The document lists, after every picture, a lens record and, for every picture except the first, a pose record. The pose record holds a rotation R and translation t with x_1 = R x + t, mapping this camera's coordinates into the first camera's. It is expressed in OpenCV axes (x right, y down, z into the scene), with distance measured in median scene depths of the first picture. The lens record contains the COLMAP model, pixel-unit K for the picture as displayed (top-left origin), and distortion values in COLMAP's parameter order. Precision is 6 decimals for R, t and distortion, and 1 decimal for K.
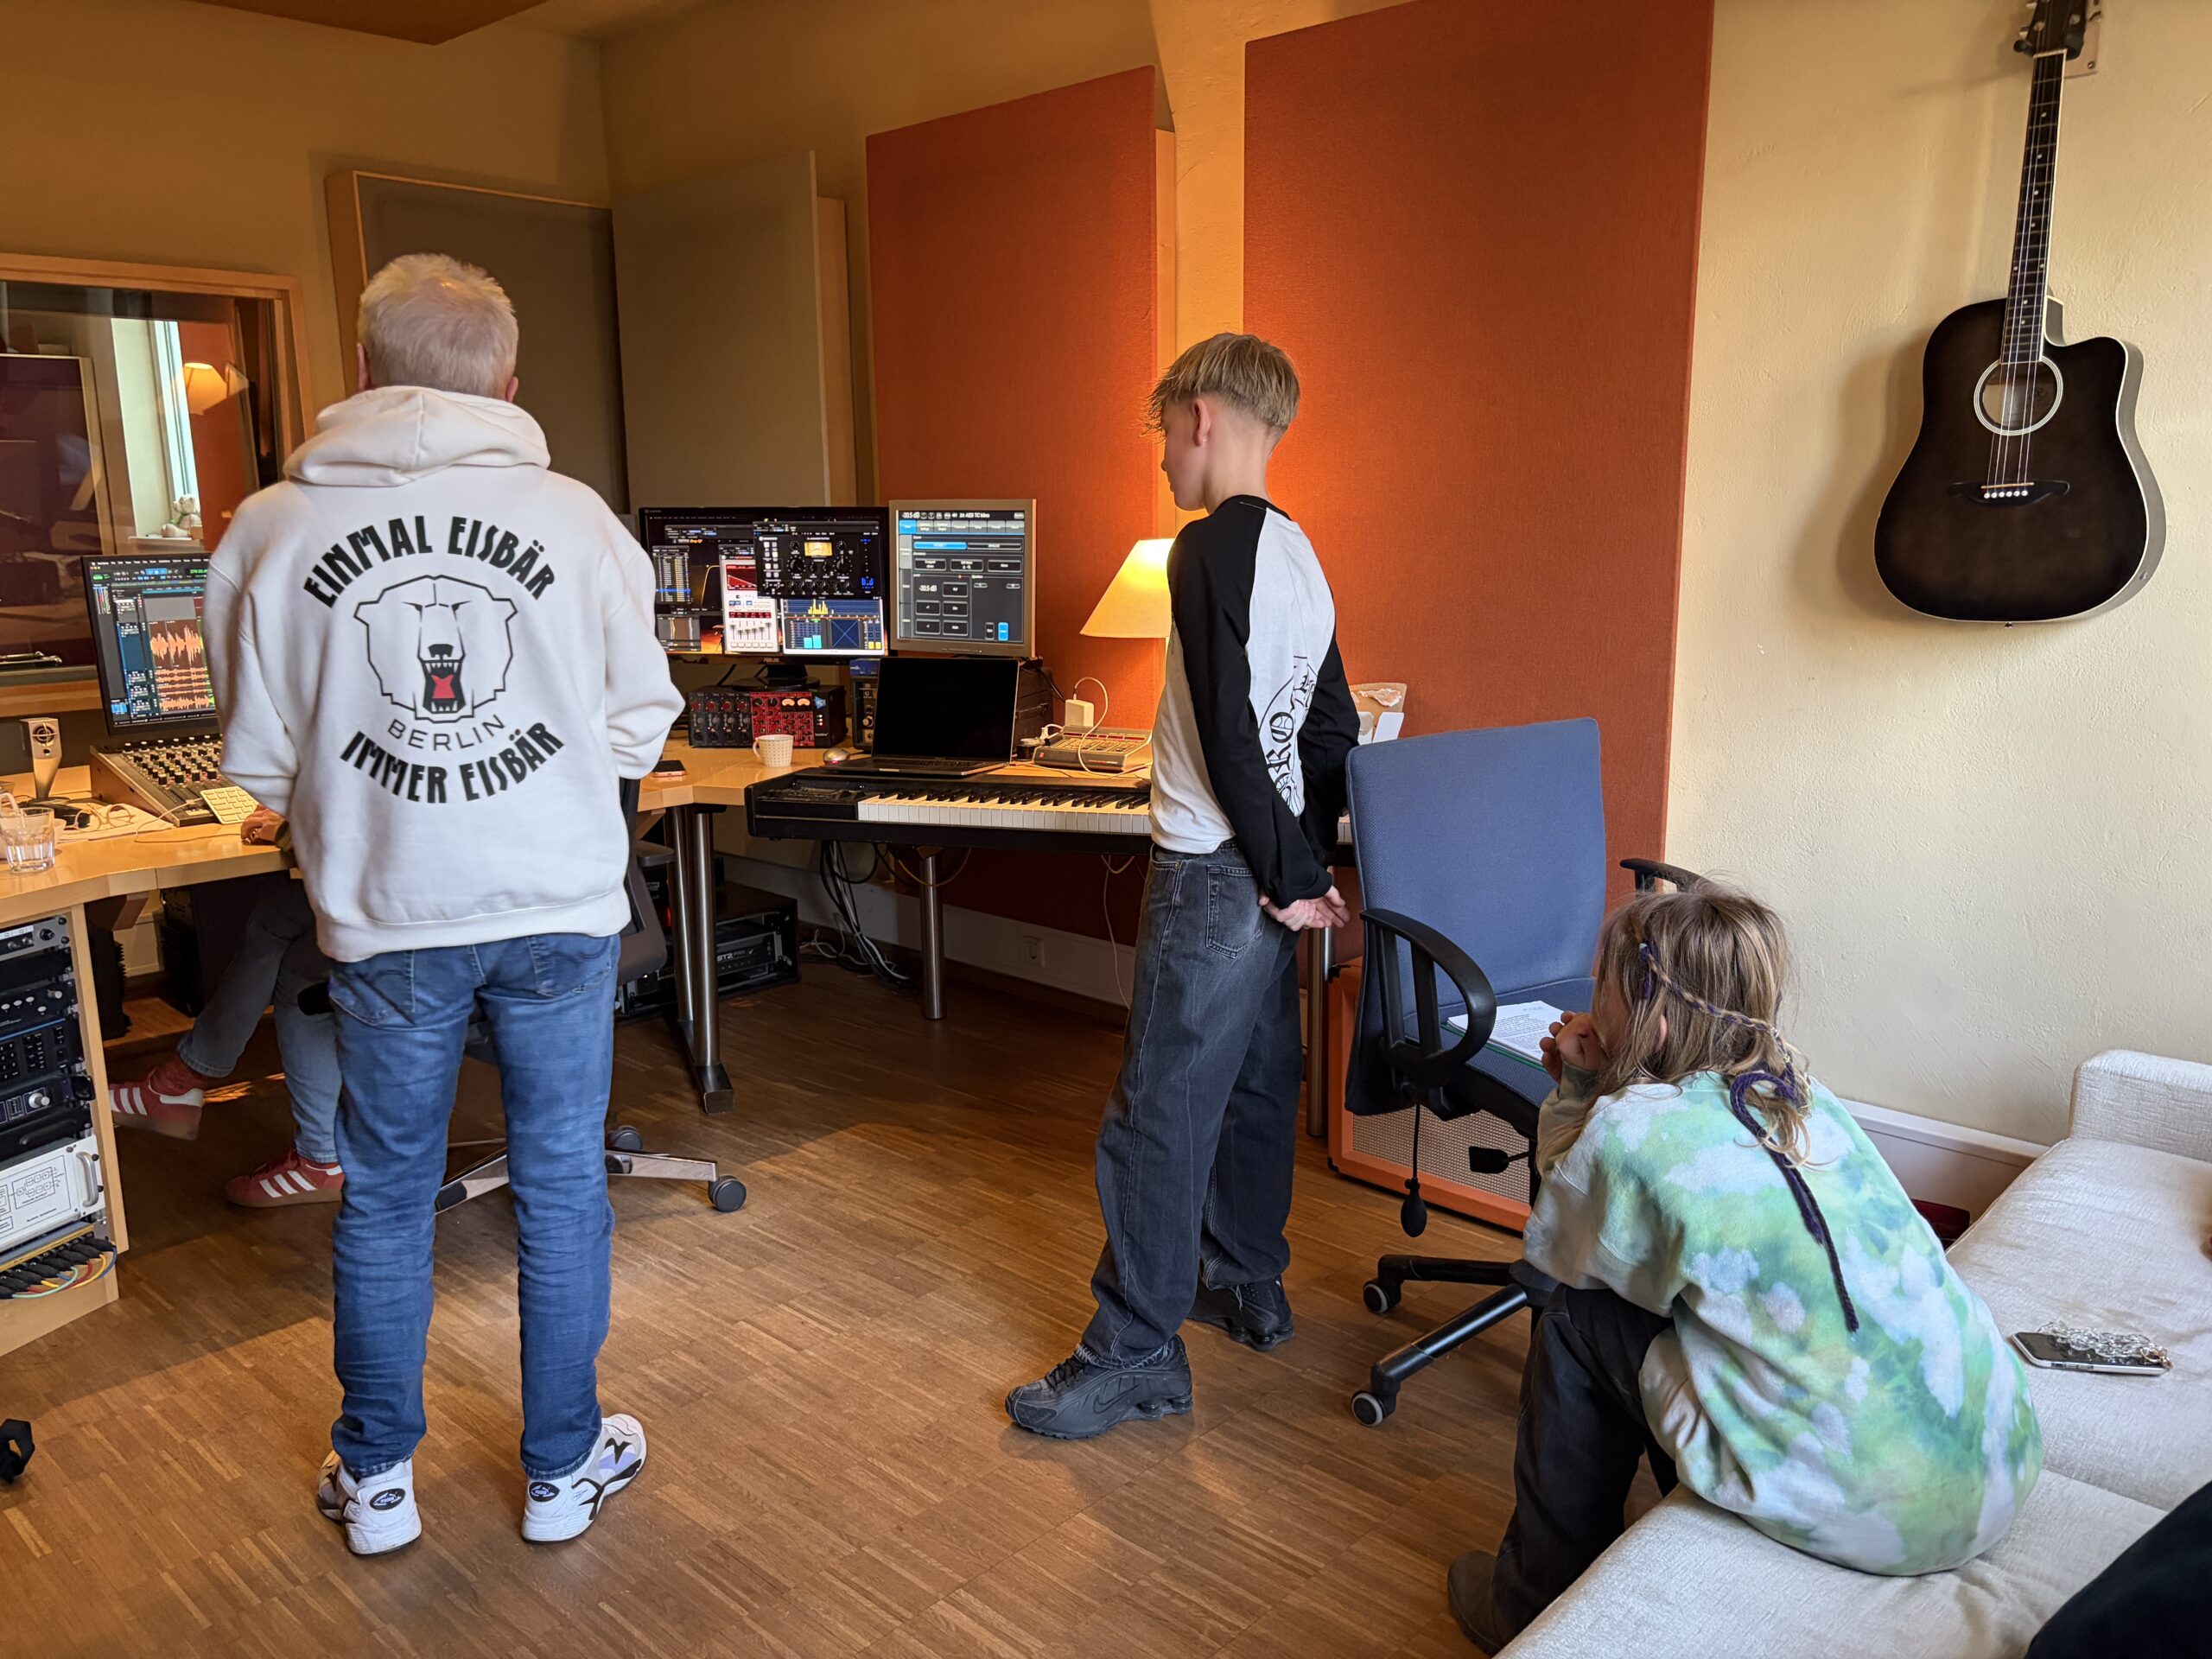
lens RADIAL K [[1689.1, 0, 1132.3], [0, 1689.1, 854.4], [0, 0, 1]] dist [0.035925, -0.044443]
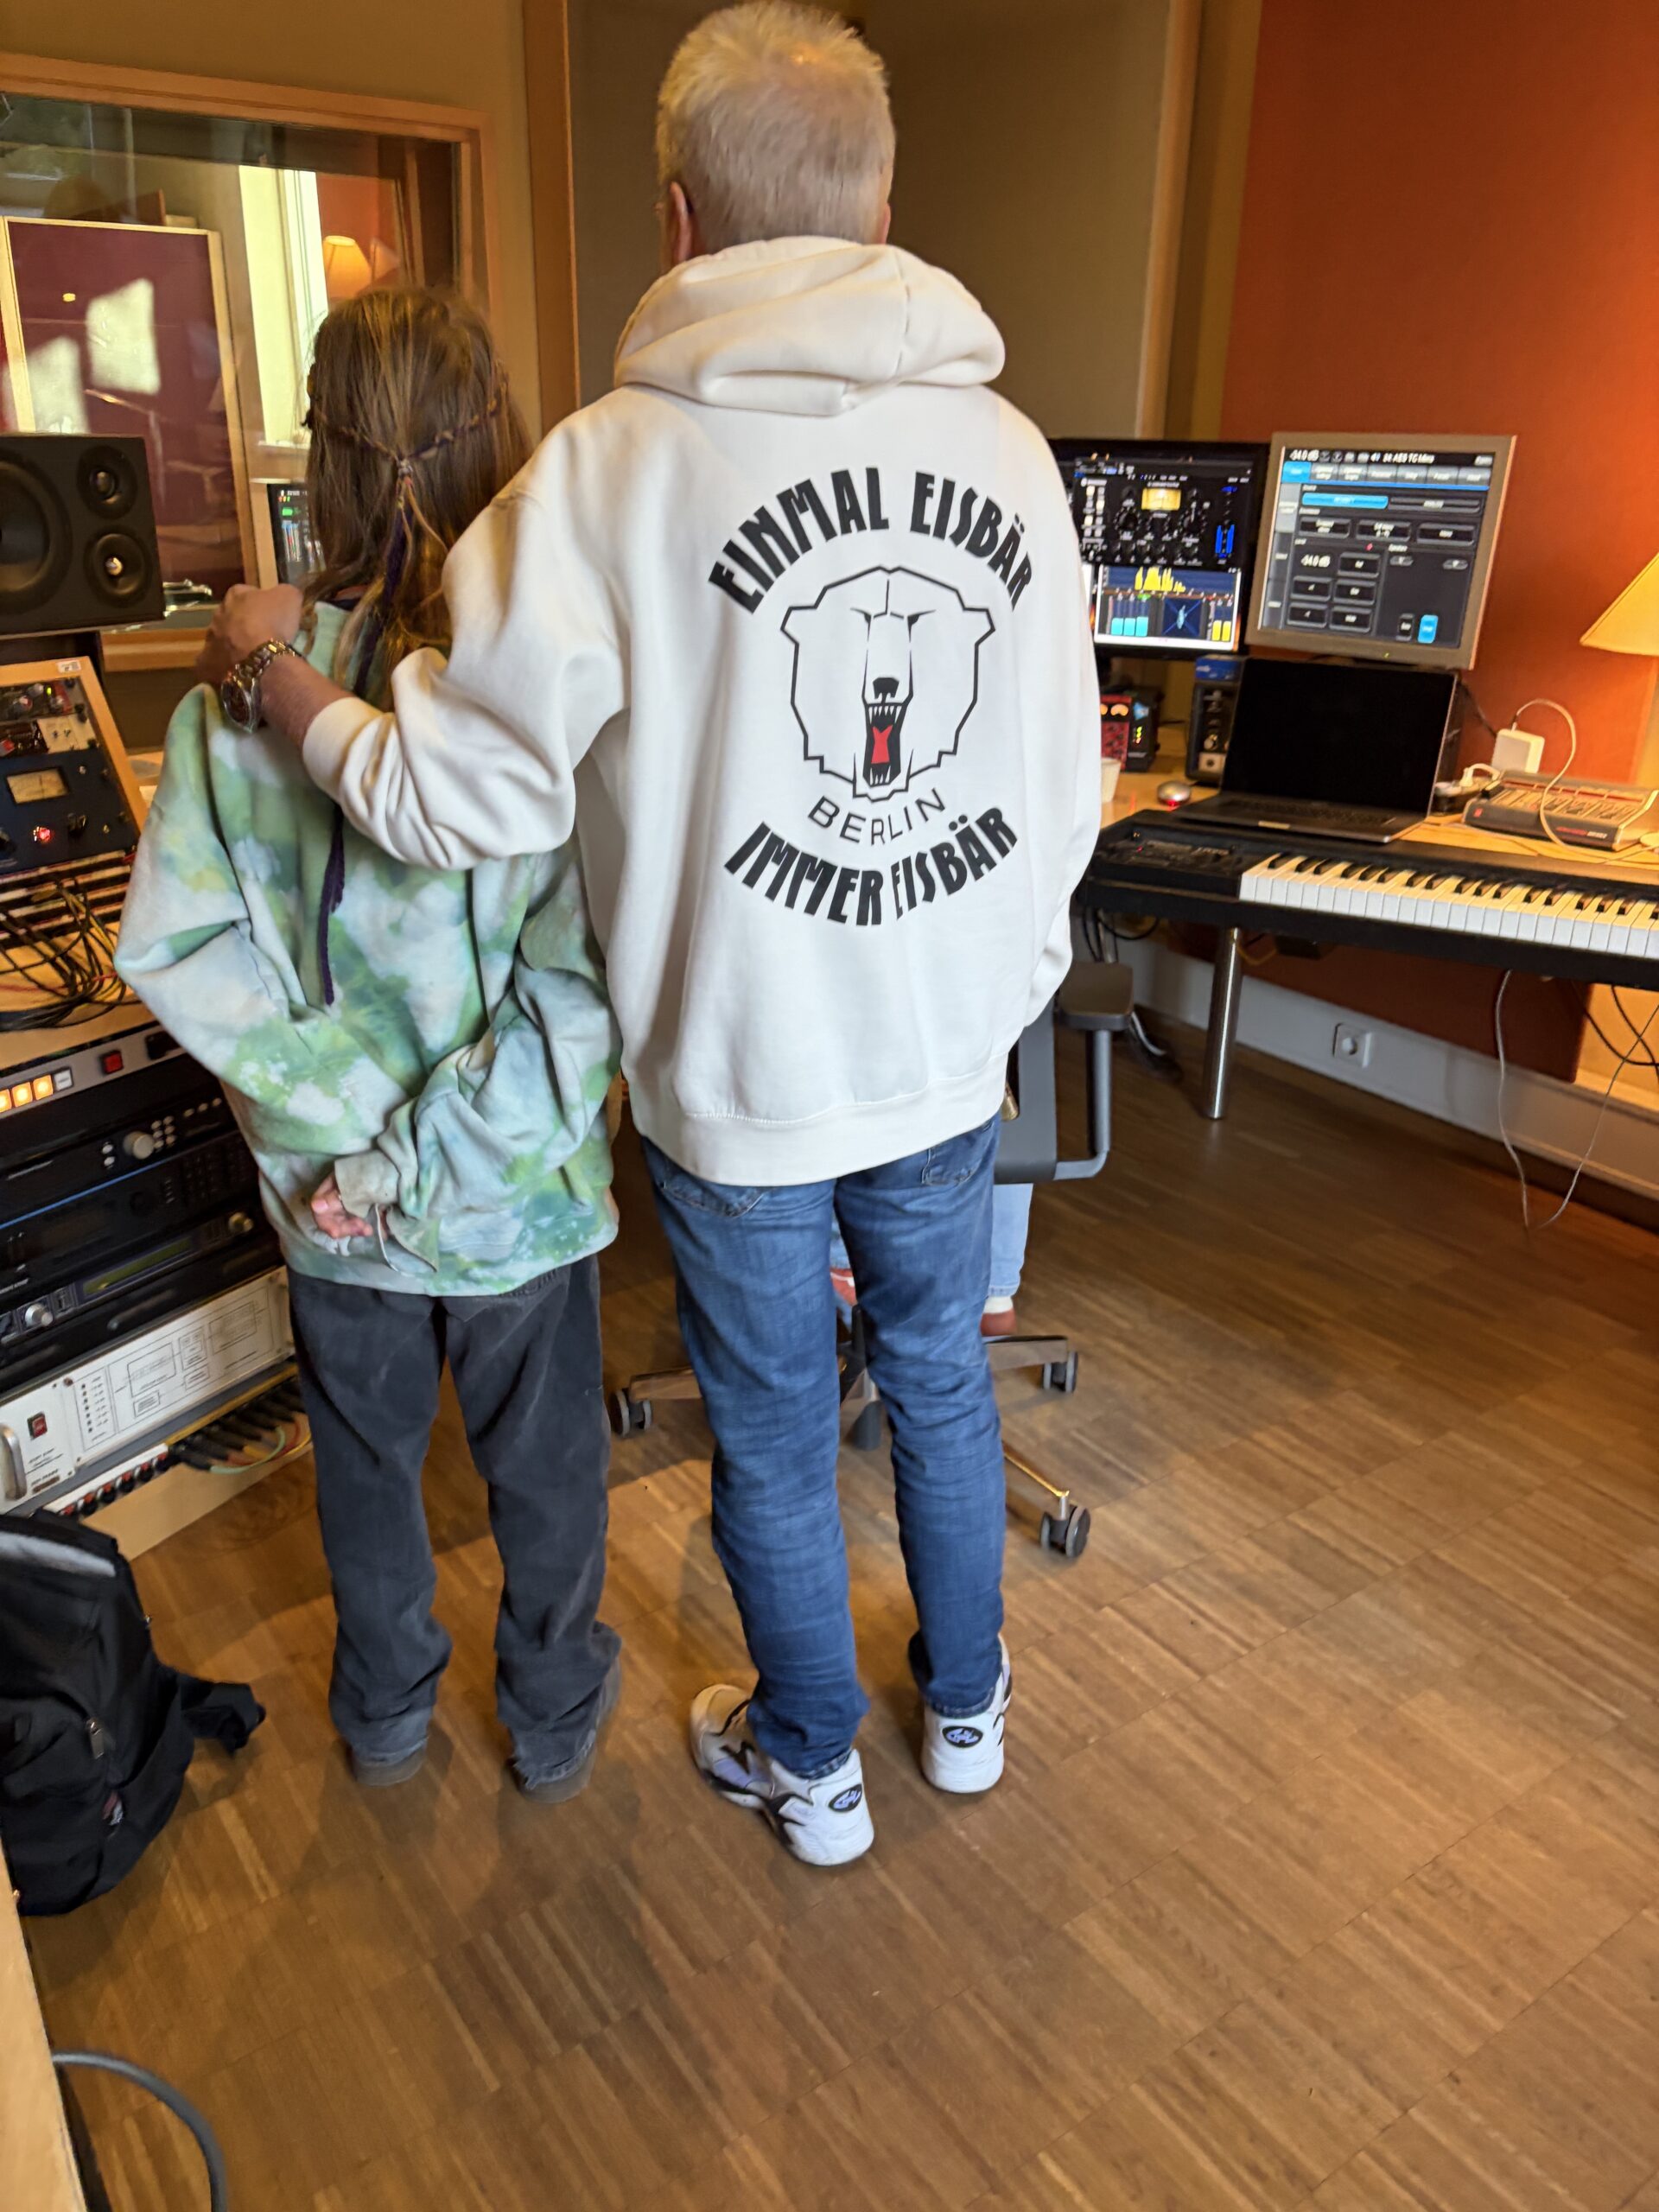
lens RADIAL K [[1689.1, 0, 847.7], [0, 1689.1, 1102.2], [0, 0, 1]] dist [0.035925, -0.044443]
pose [[0.980178, 0.098901, -0.171666, -0.182633], [-0.067562, 0.981407, 0.179653, -0.050046], [0.186242, -0.164494, 0.968636, 0.233467]]
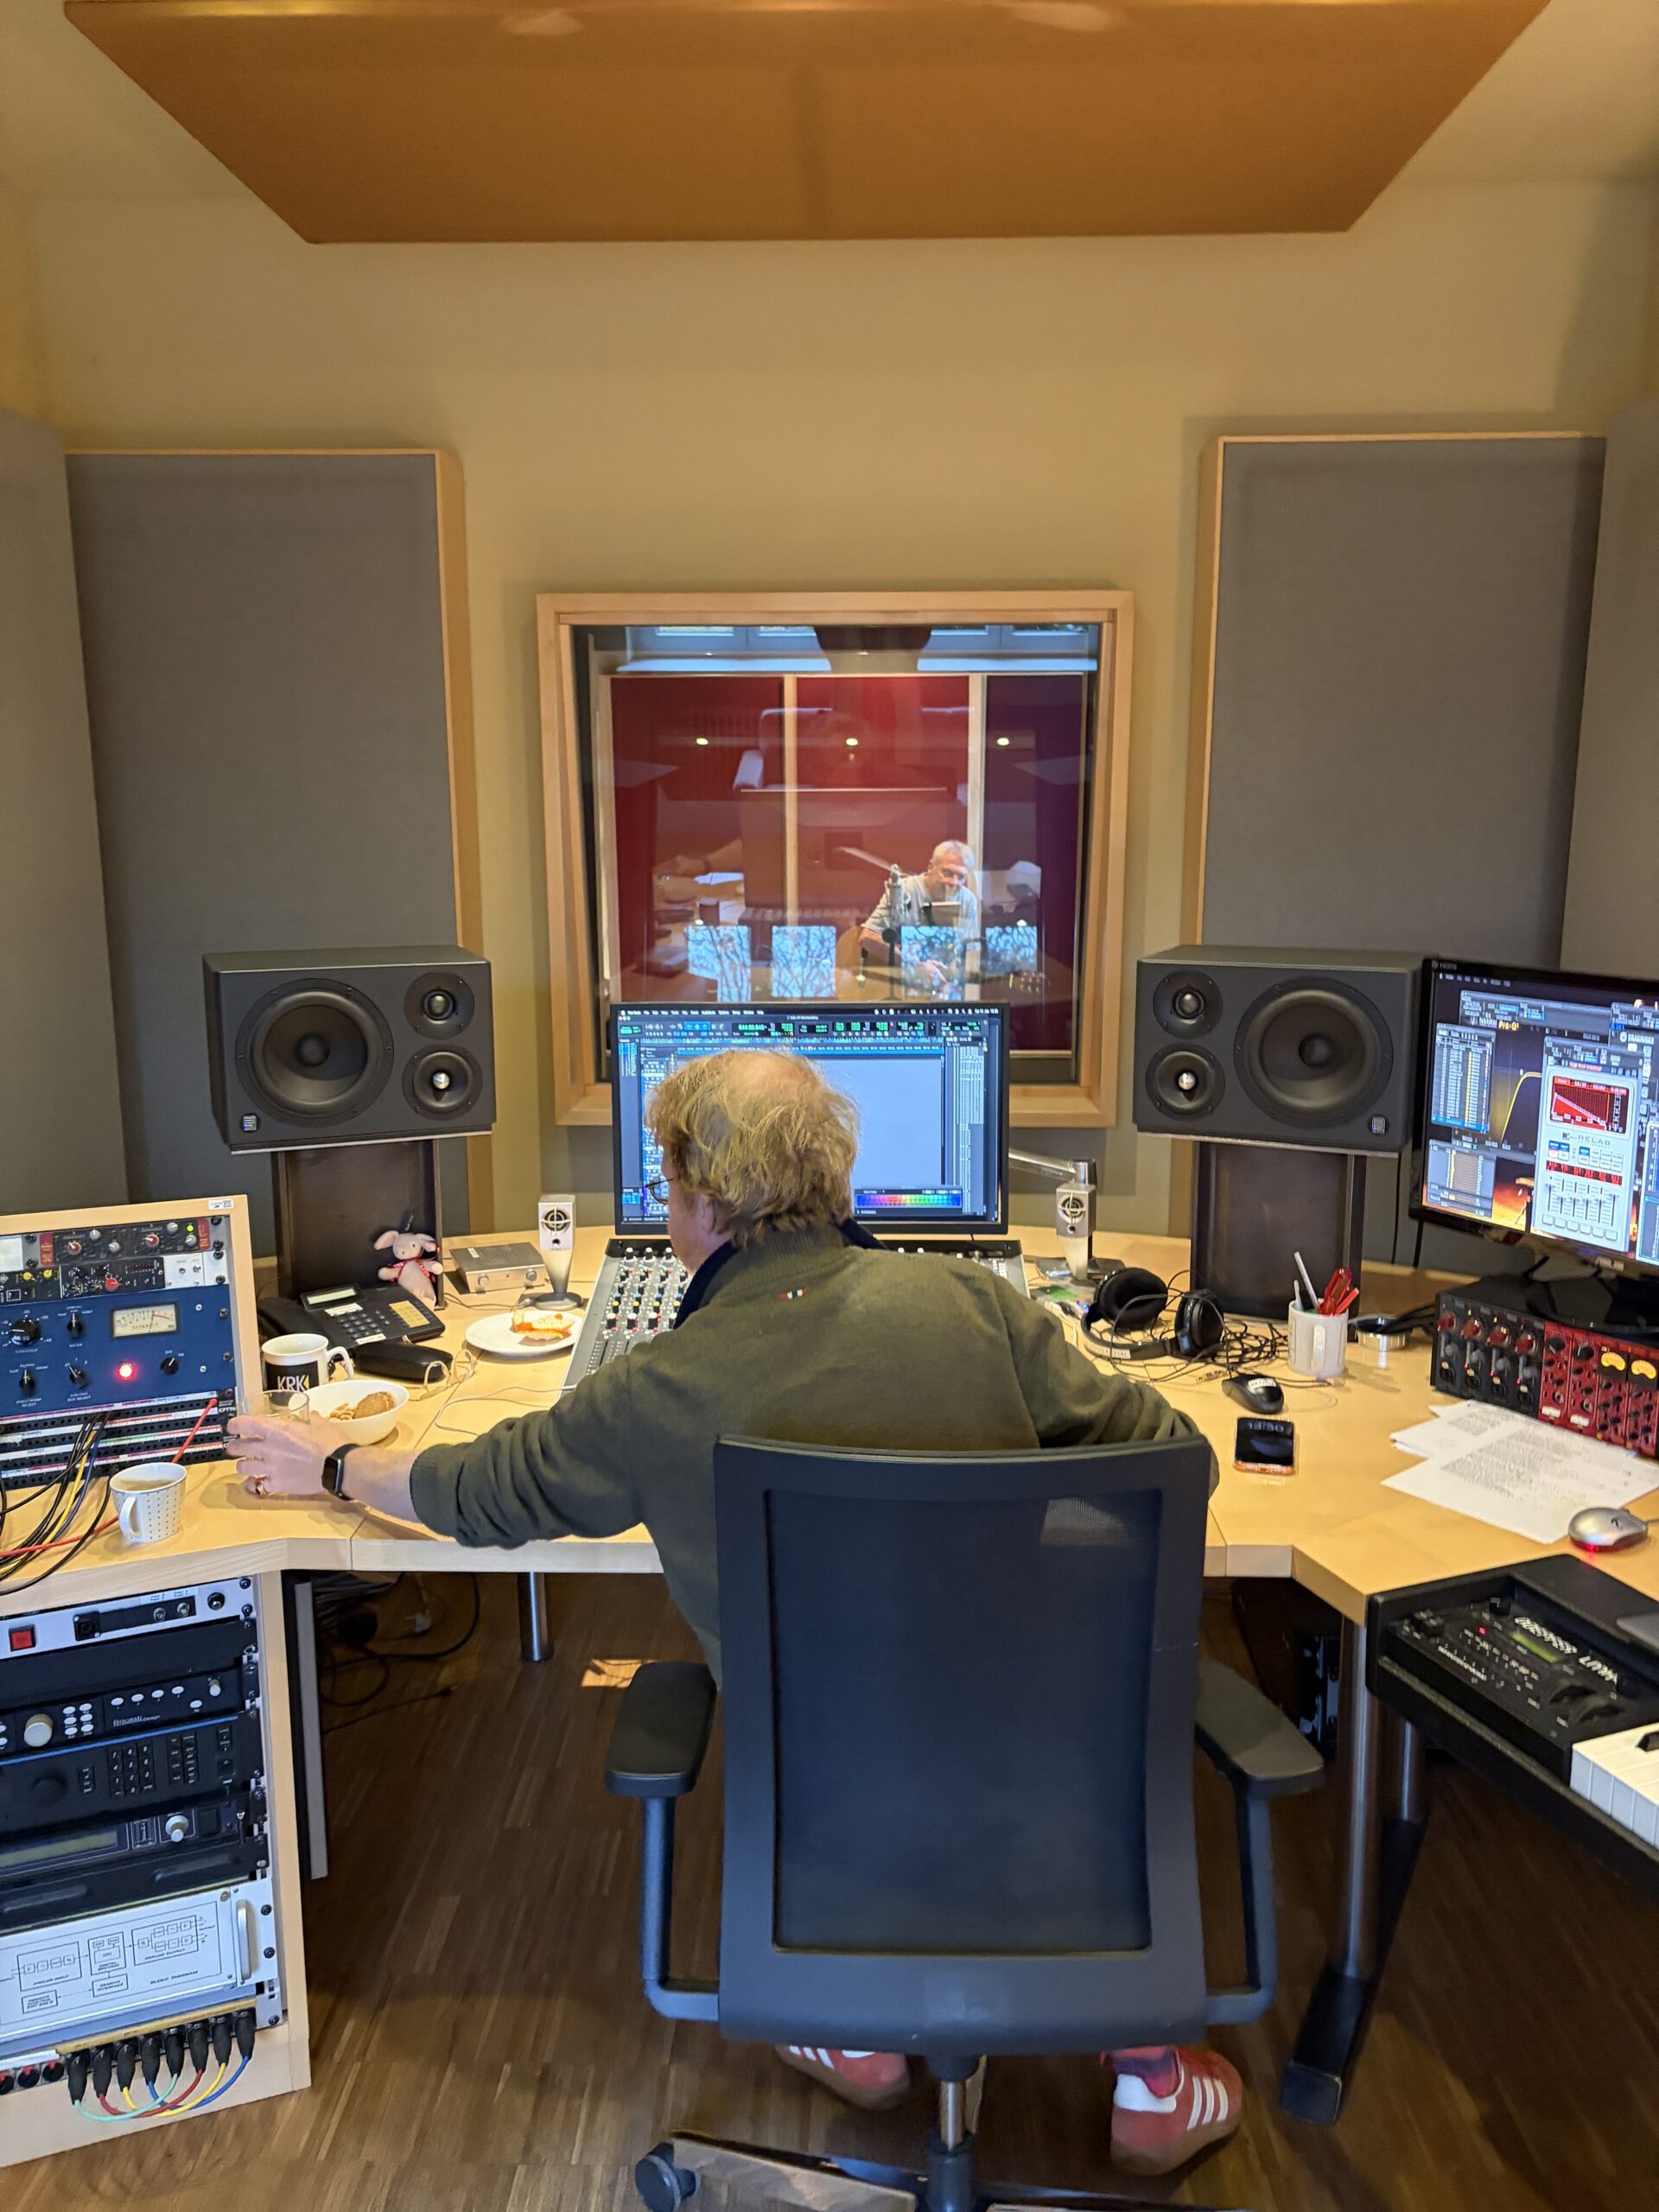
lens RADIAL K [[1689.1, 0, 828.0], [0, 1689.1, 1085.4], [0, 0, 1]] dist [0.035925, -0.044443]
pose [[0.662391, 0.142237, -0.735532, 0.004626], [-0.159351, 0.986094, 0.047186, -0.173985], [0.732015, 0.085952, 0.675845, 0.521327]]
